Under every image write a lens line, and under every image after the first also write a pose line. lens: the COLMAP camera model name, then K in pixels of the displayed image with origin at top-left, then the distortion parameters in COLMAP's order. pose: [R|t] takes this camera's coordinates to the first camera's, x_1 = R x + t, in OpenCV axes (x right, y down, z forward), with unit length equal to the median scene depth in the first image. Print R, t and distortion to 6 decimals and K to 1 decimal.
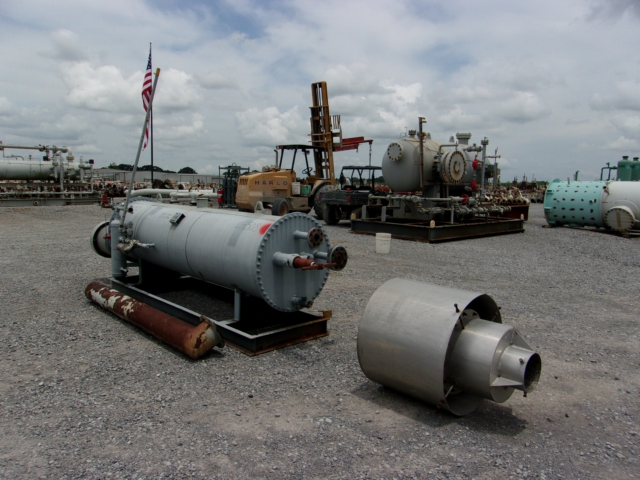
lens RADIAL K [[509.0, 0, 320.0], [0, 509.0, 240.0], [0, 0, 1]] dist [-0.005236, 0.005360]
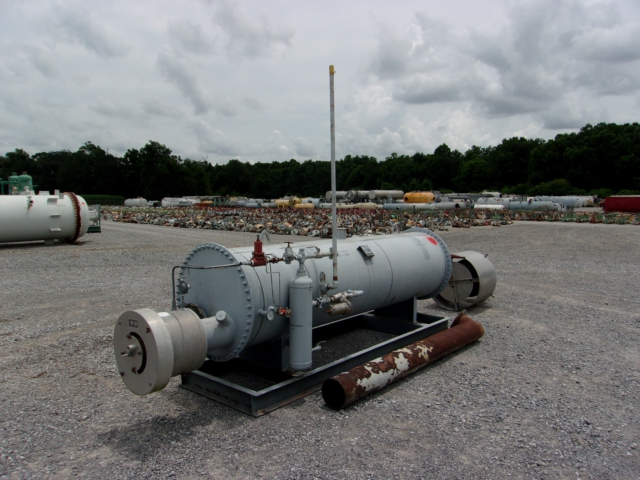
lens RADIAL K [[509.0, 0, 320.0], [0, 509.0, 240.0], [0, 0, 1]] dist [-0.005236, 0.005360]
pose [[-0.138245, -0.105765, 0.984735, -1.280547], [0.097802, 0.987964, 0.119842, -0.197903], [-0.985557, 0.112876, -0.126237, 1.333426]]
